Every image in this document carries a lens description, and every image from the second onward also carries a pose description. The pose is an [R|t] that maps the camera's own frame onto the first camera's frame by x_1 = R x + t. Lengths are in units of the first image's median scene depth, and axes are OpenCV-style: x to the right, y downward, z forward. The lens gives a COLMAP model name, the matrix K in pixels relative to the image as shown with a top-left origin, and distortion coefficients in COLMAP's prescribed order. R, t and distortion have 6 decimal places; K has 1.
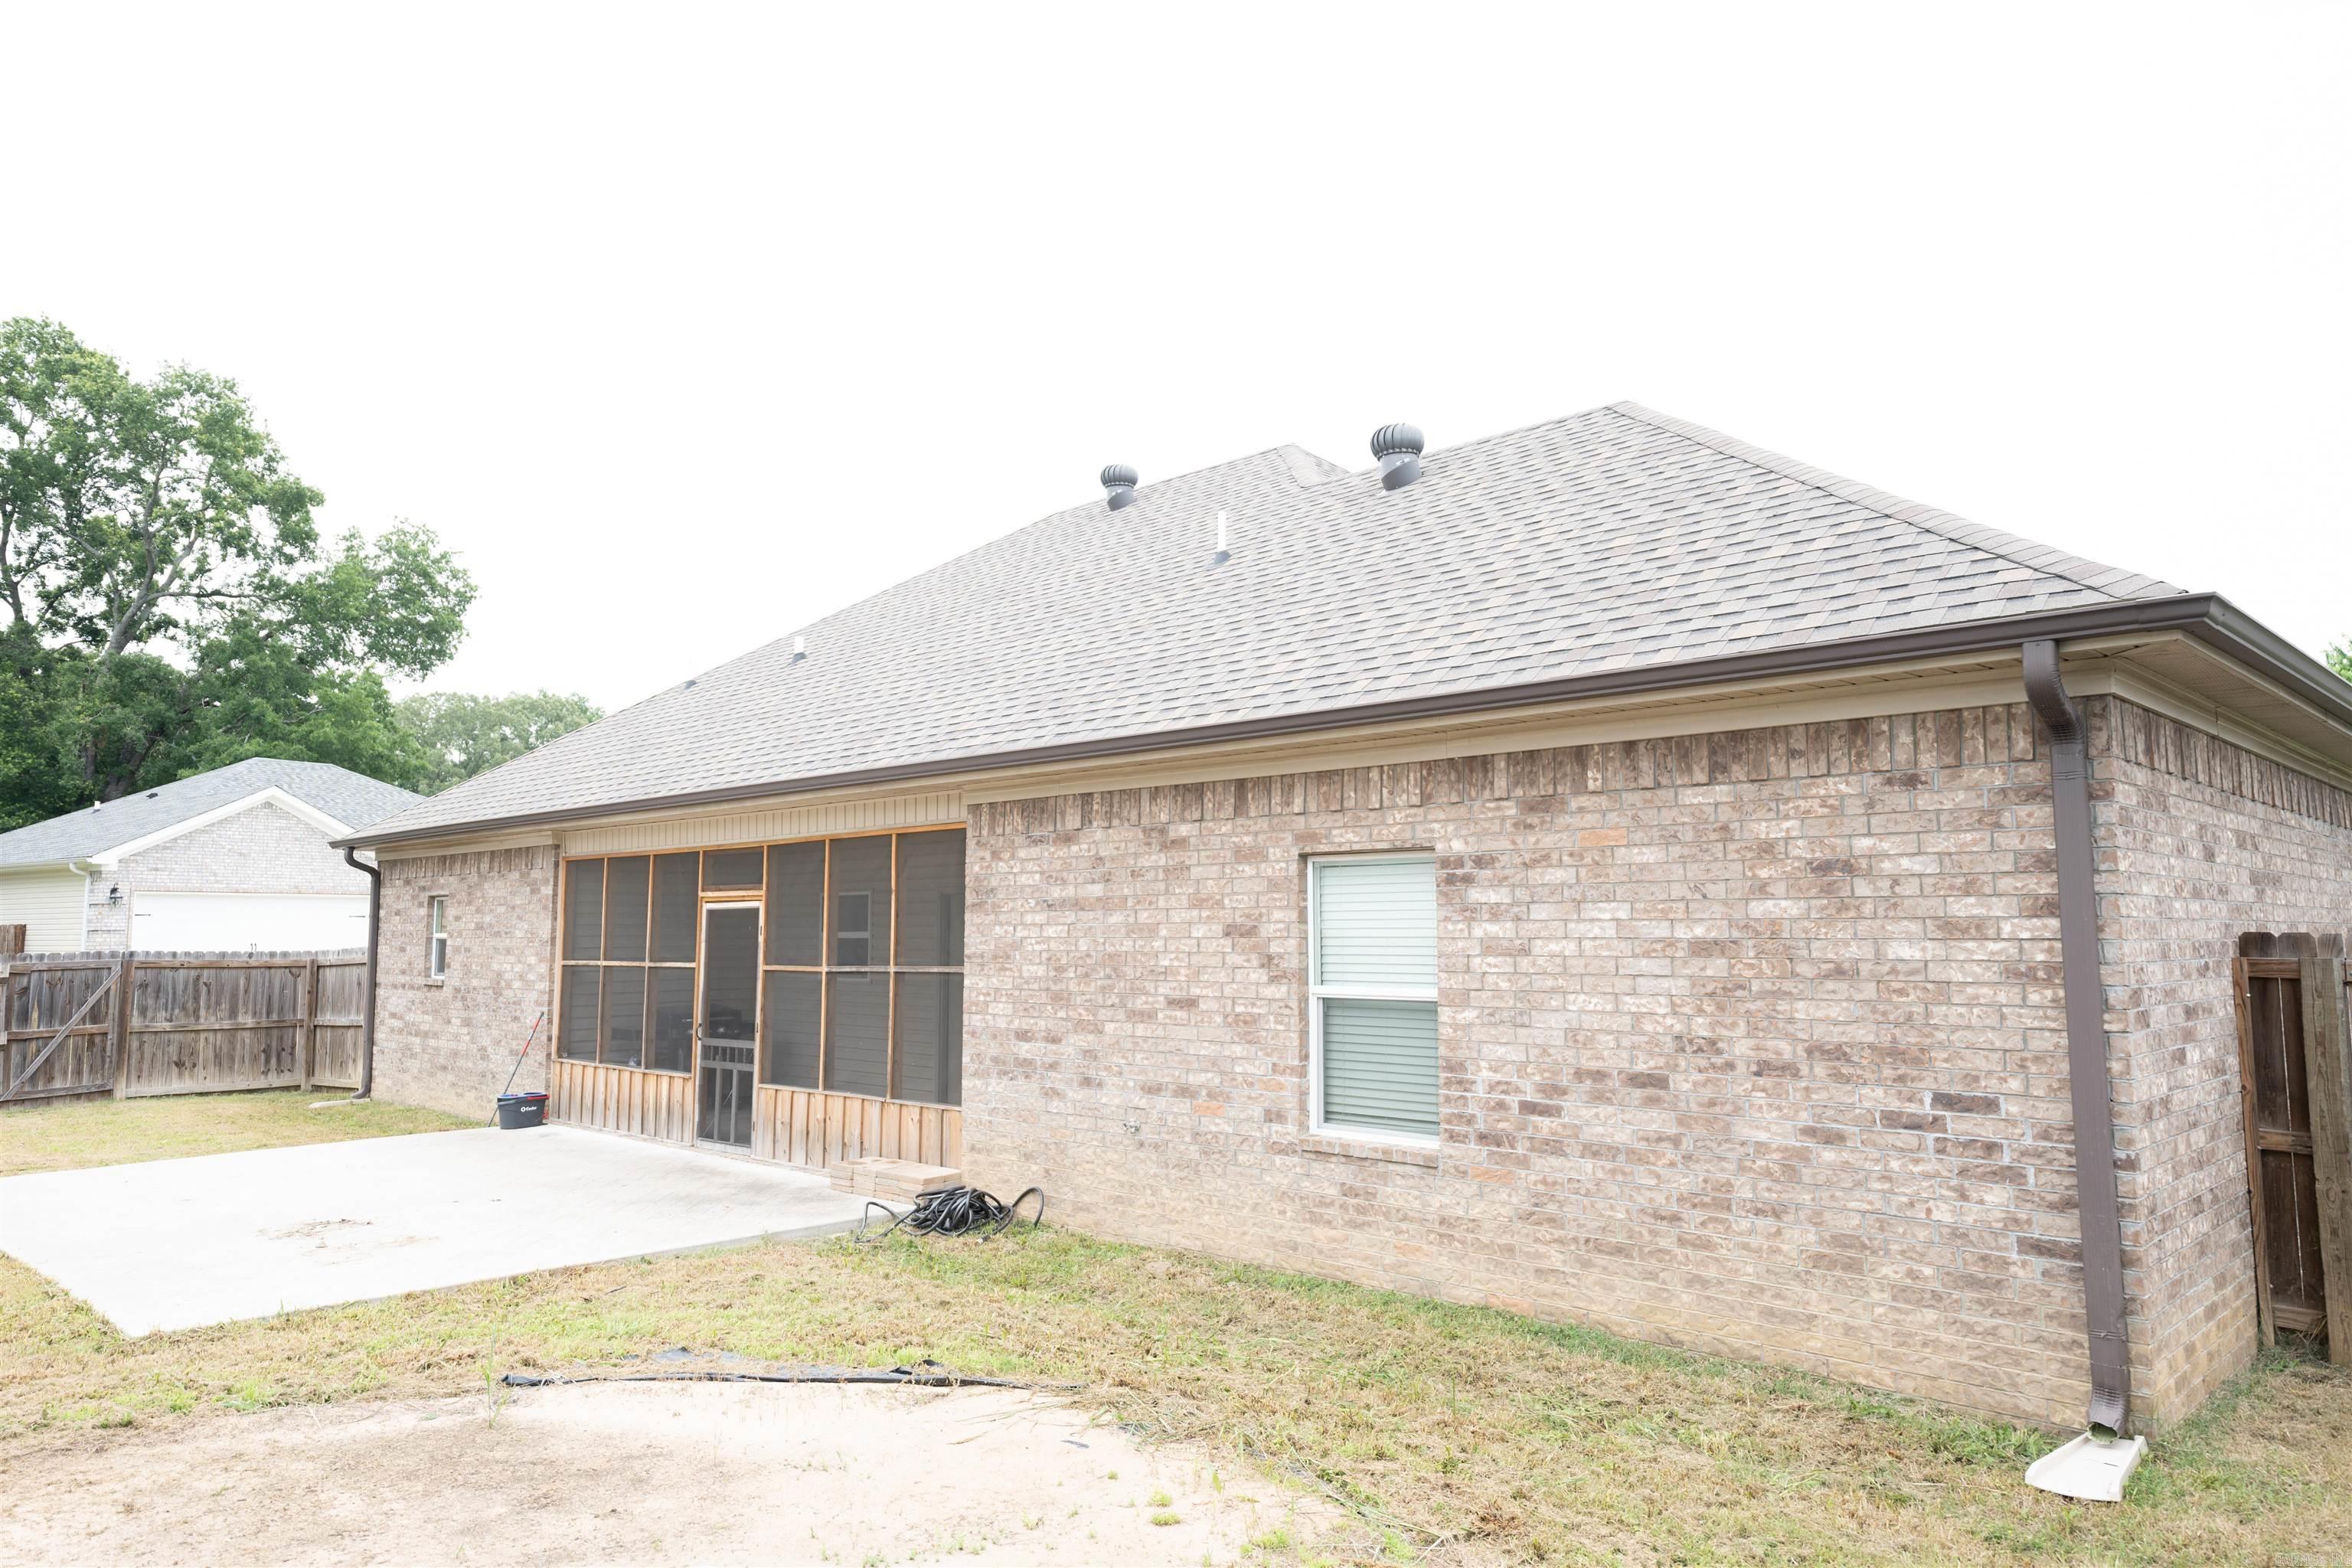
lens RADIAL K [[1522.5, 0, 1171.0], [0, 1522.5, 789.7], [0, 0, 1]] dist [0.036996, -0.023411]
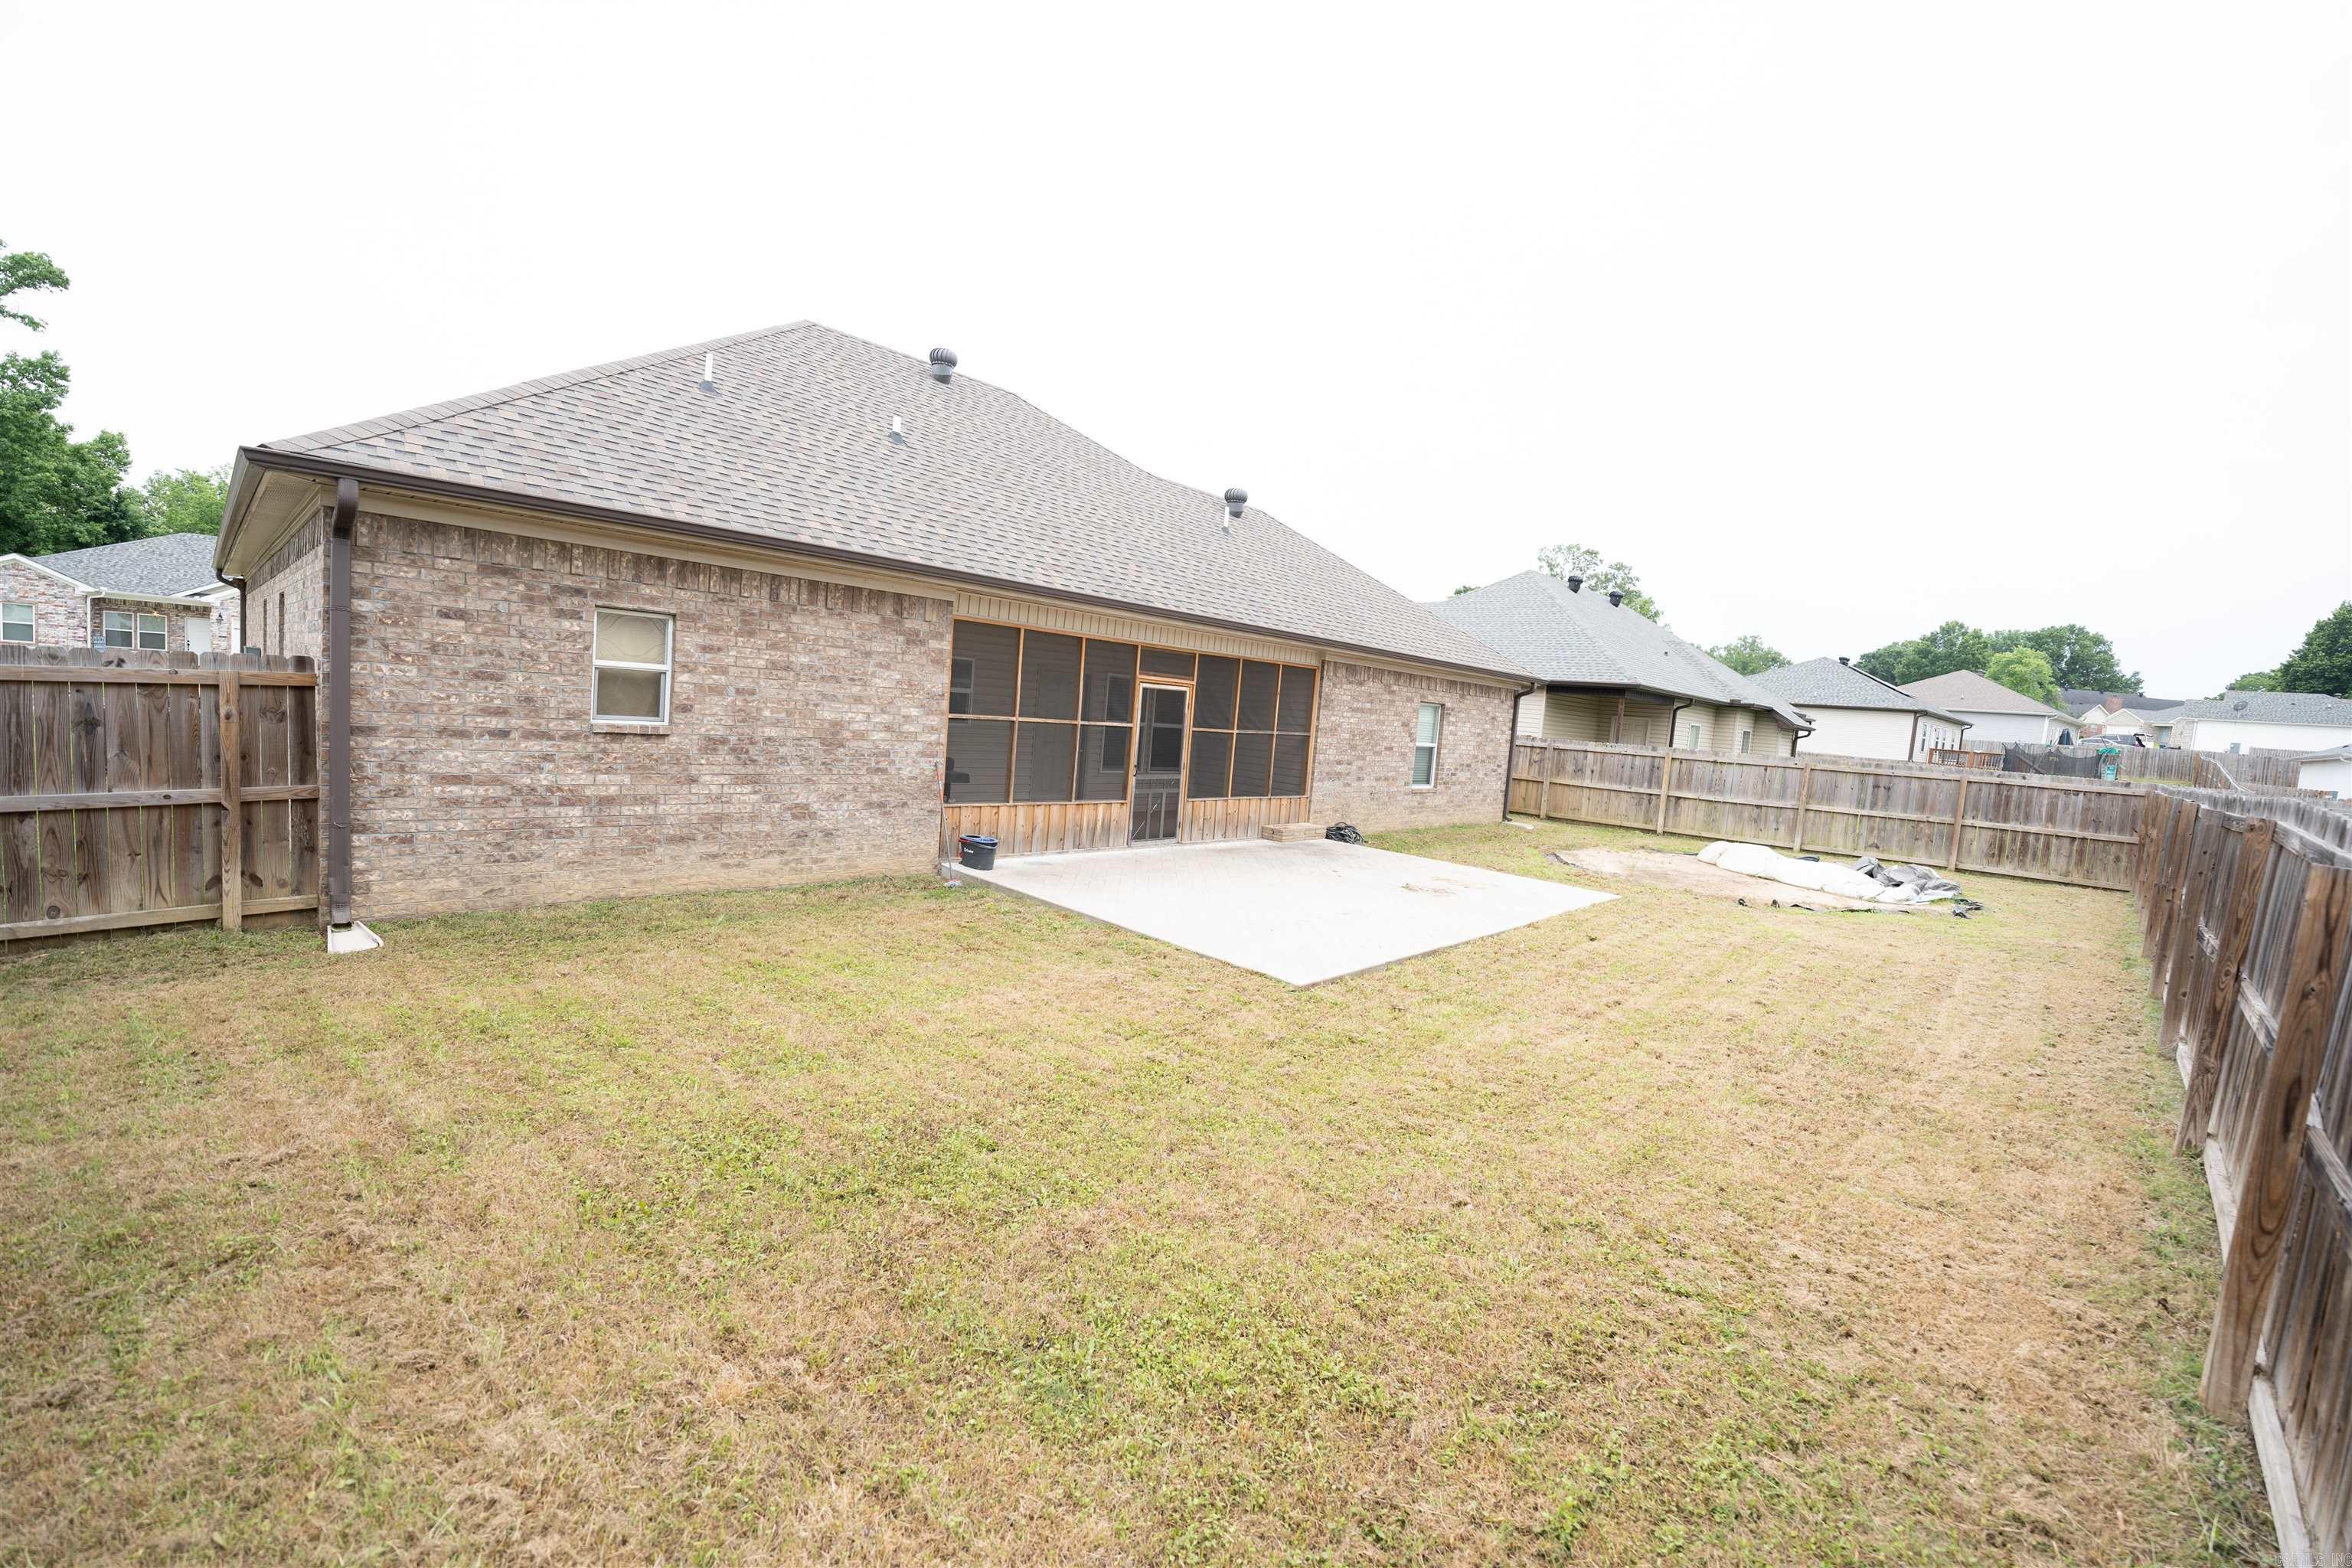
lens RADIAL K [[953.2, 0, 1176.0], [0, 953.2, 784.0], [0, 0, 1]] dist [-0.030194, 0.004192]
pose [[-0.013292, -0.081636, 0.996574, -1.624829], [-0.173849, 0.981671, 0.078096, 0.124293], [-0.984683, -0.172216, -0.027241, 1.314695]]
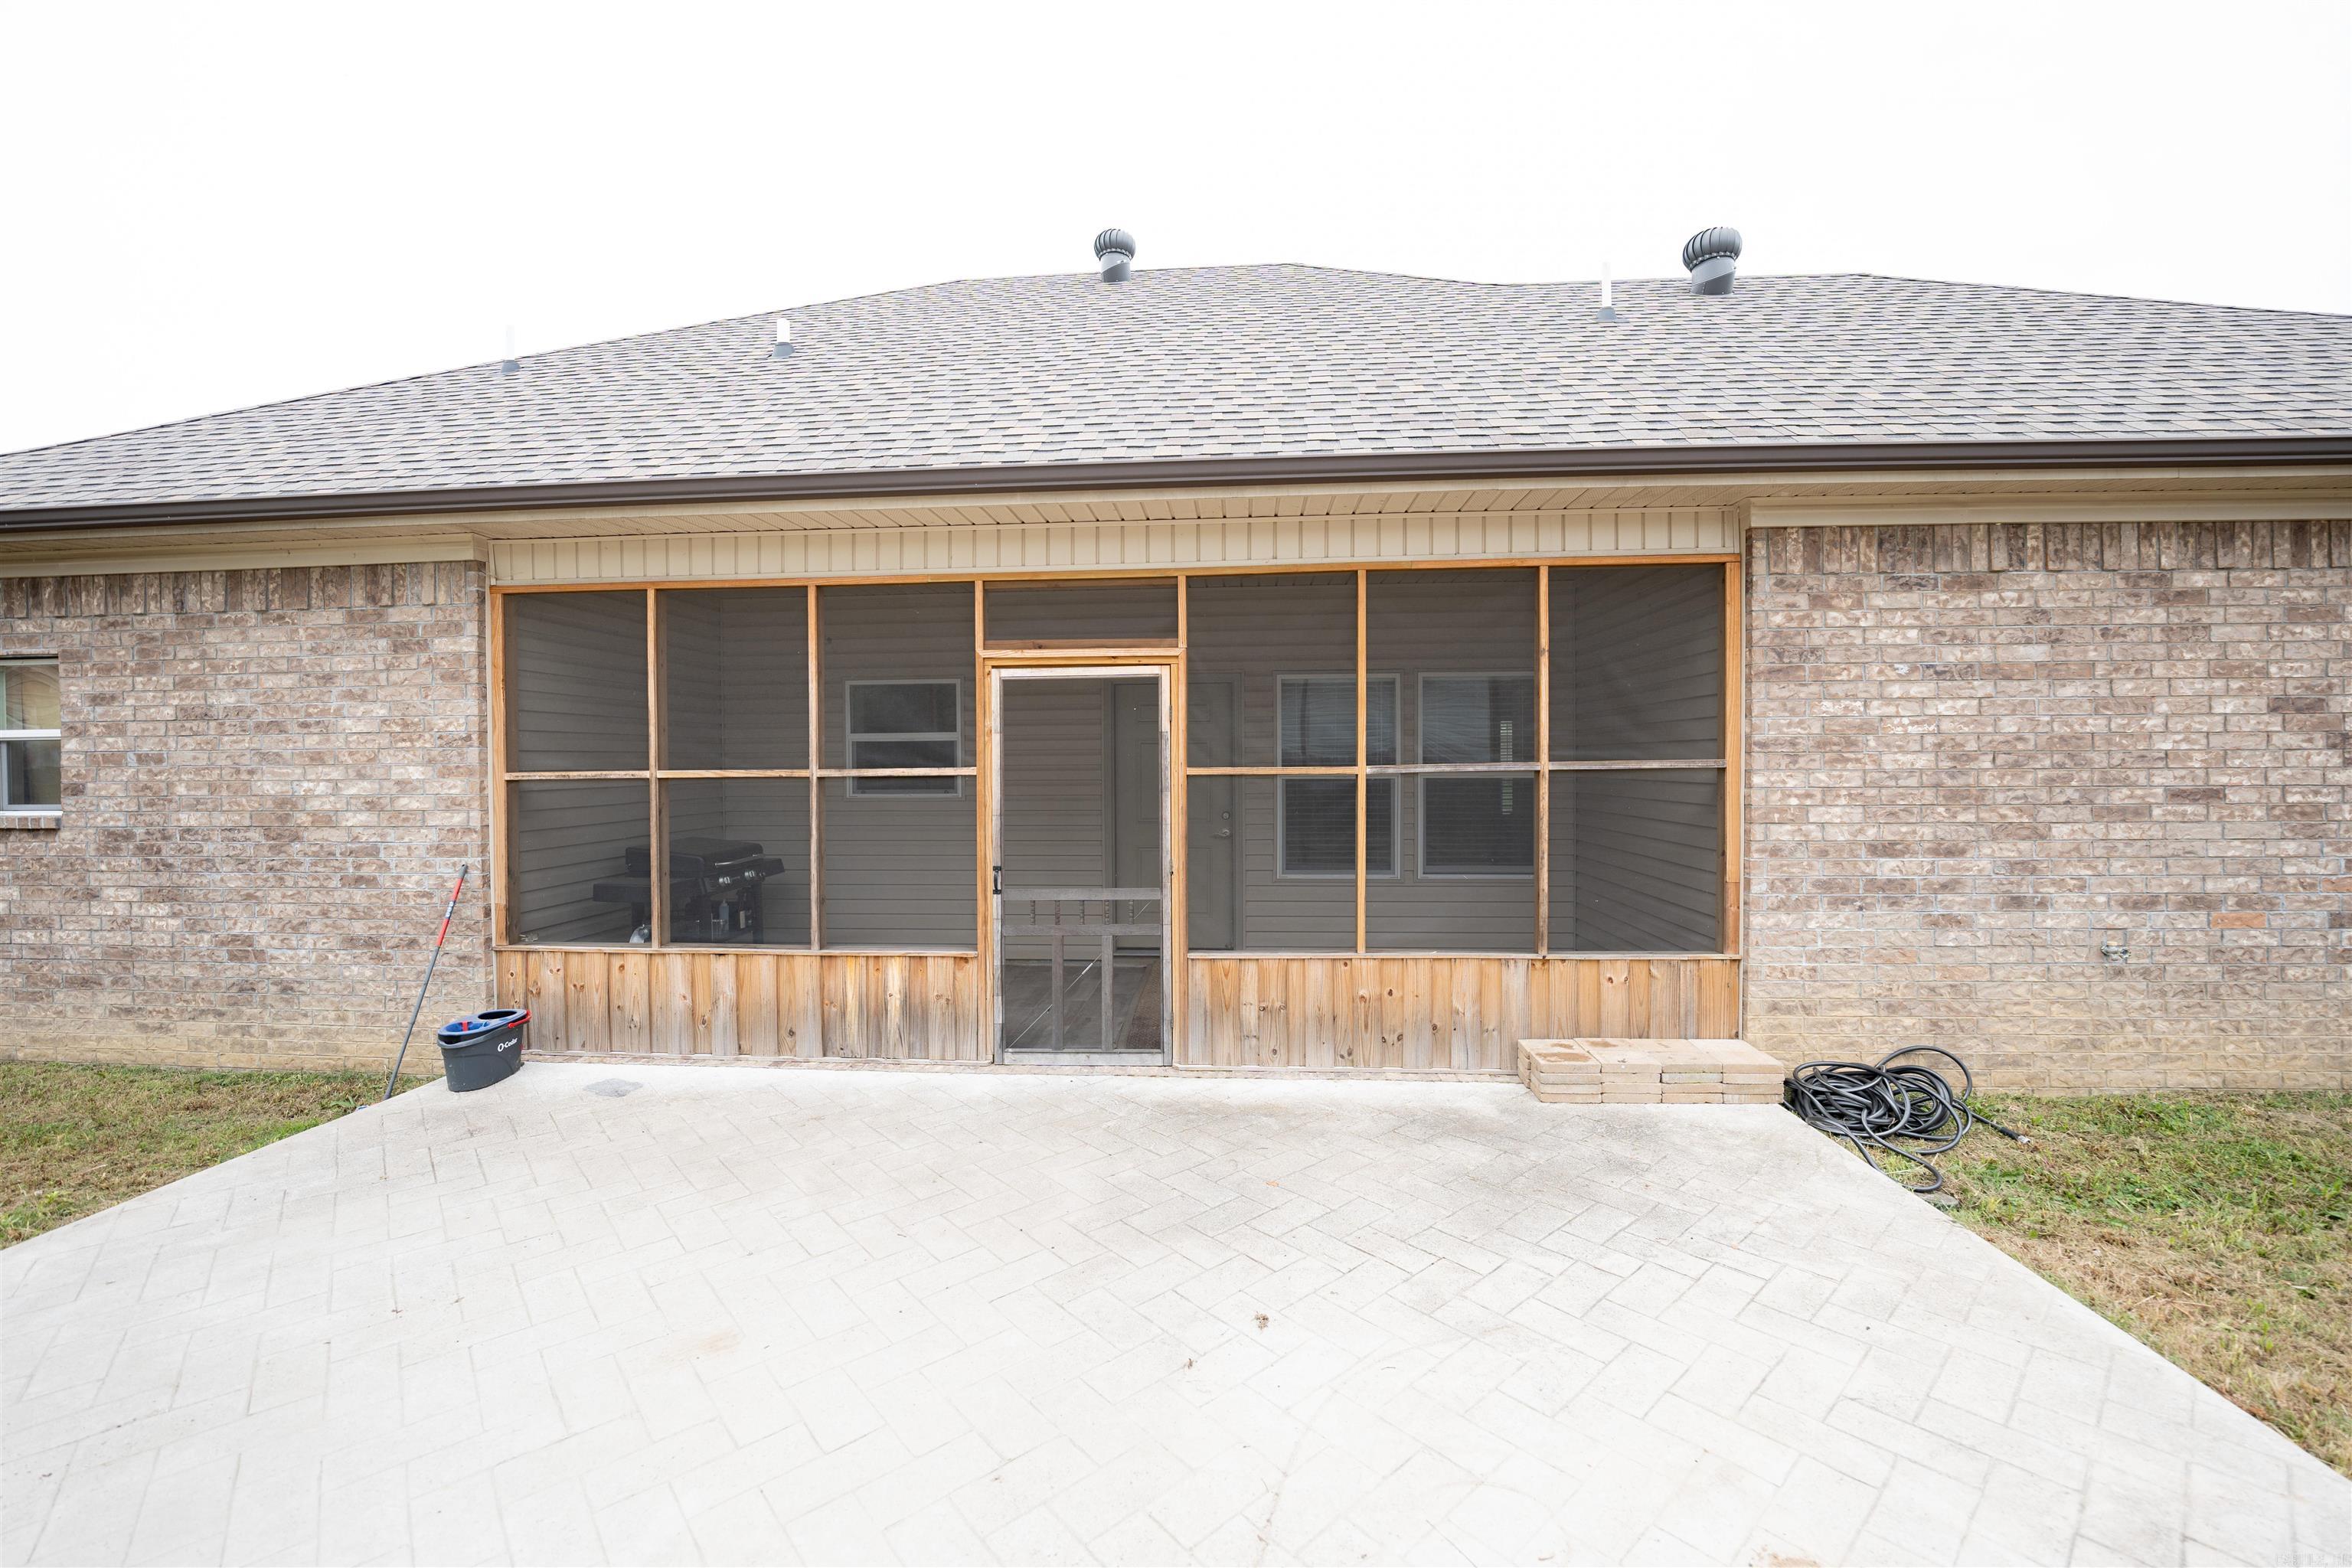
lens RADIAL K [[953.2, 0, 1176.0], [0, 953.2, 784.0], [0, 0, 1]] dist [-0.030194, 0.004192]
pose [[0.765335, -0.015197, 0.643452, -0.662794], [-0.054859, 0.994543, 0.088739, 0.110941], [-0.641290, -0.103214, 0.760325, 0.897107]]
